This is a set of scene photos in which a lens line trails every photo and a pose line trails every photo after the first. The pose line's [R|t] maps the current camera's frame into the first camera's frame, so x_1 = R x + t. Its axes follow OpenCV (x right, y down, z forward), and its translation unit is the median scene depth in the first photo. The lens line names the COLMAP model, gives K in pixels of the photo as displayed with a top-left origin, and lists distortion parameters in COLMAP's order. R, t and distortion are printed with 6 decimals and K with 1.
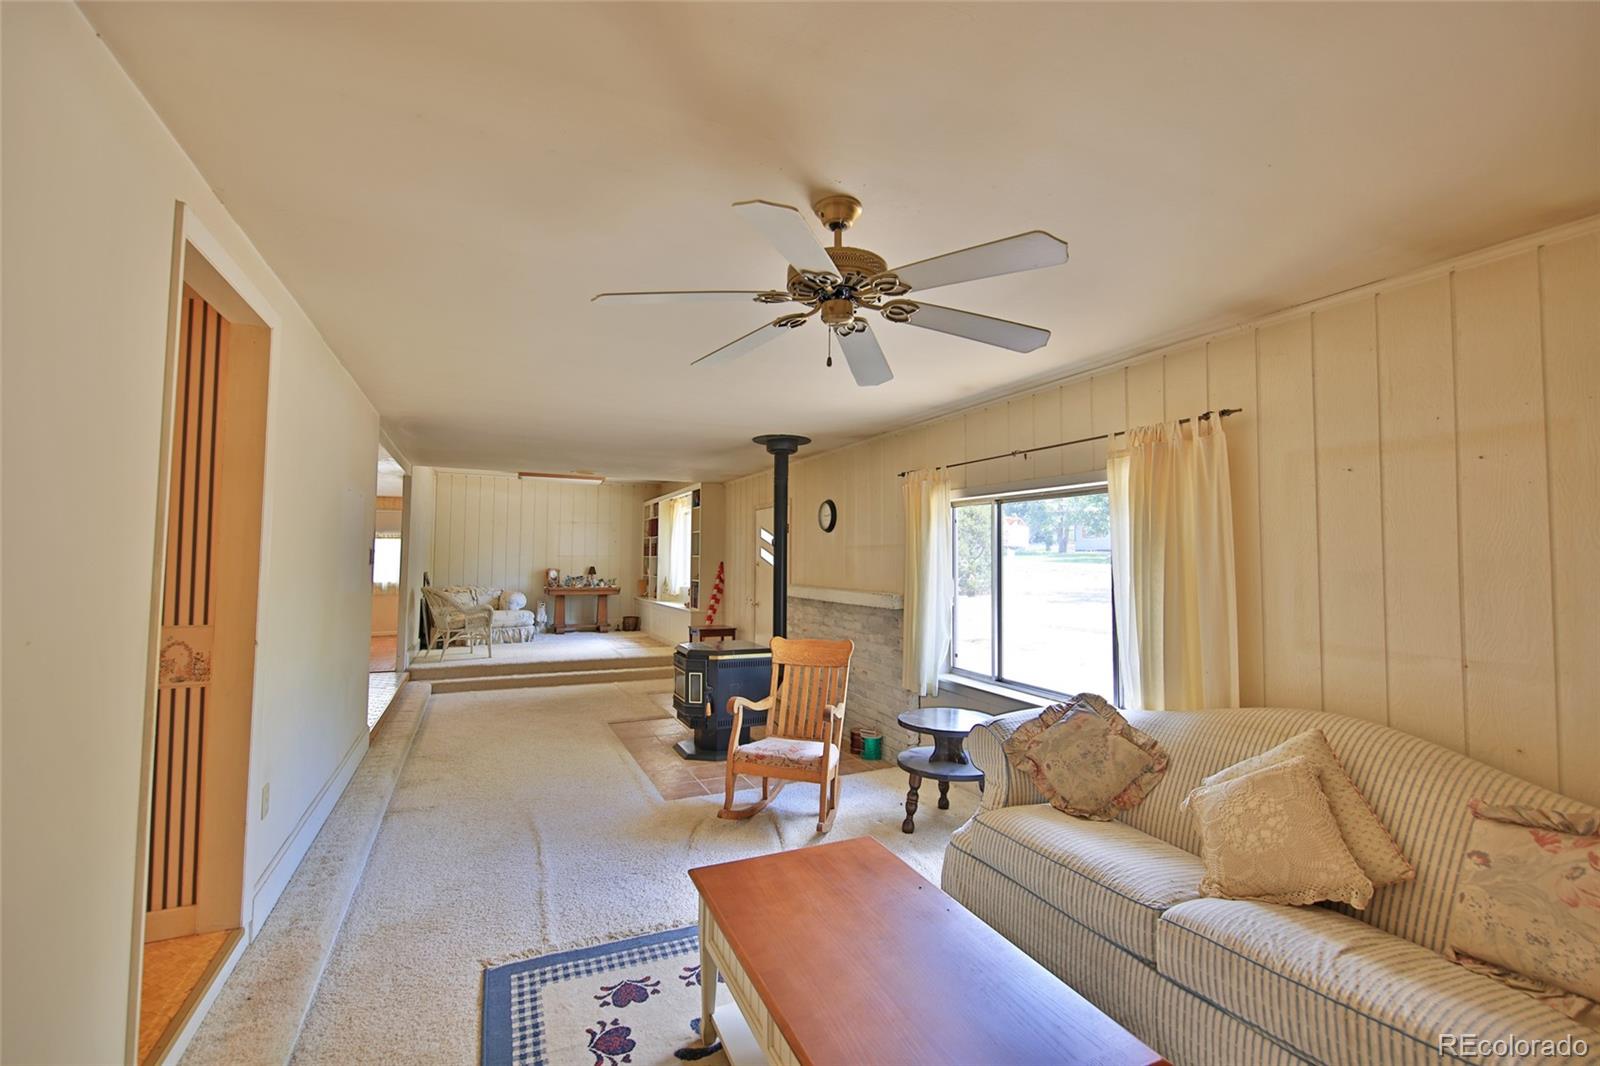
lens RADIAL K [[659.5, 0, 800.0], [0, 659.5, 533.0], [0, 0, 1]] dist [0.001005, -0.003481]
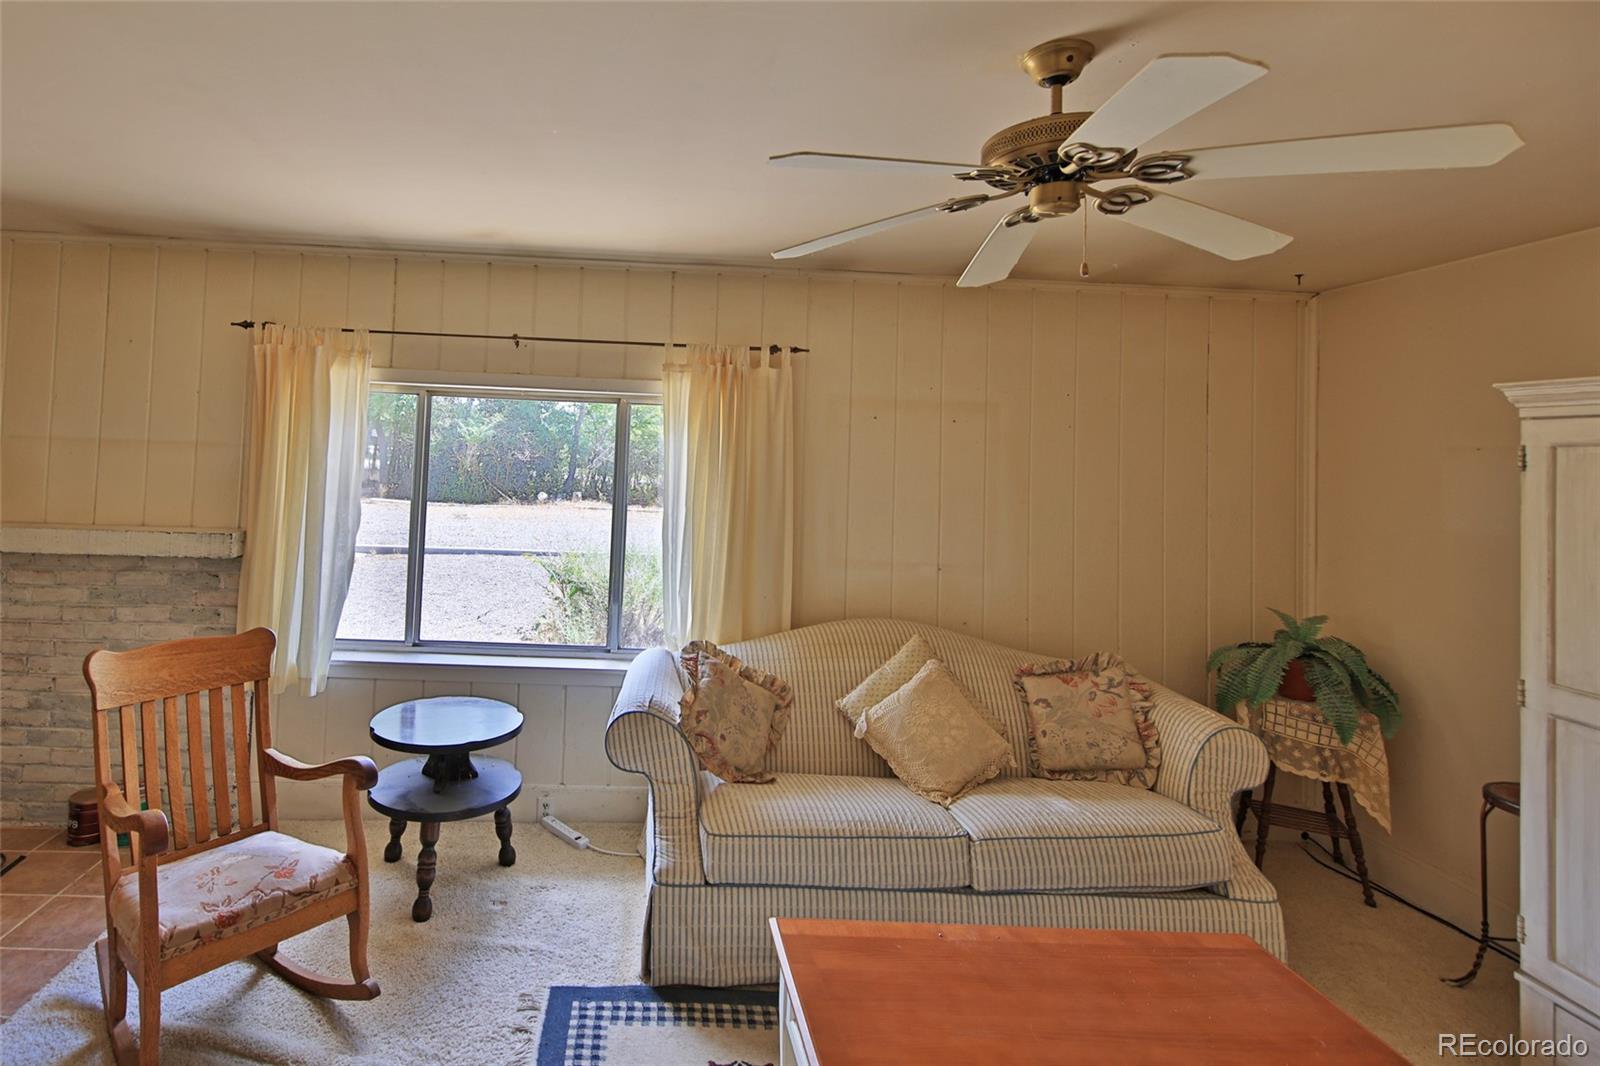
lens RADIAL K [[738.5, 0, 800.6], [0, 738.5, 451.7], [0, 0, 1]] dist [0.001904, 0.000457]
pose [[0.402632, 0.039205, 0.914522, -0.379114], [-0.070544, 0.997440, -0.011702, -0.005731], [-0.912639, -0.059803, 0.404367, 0.448348]]
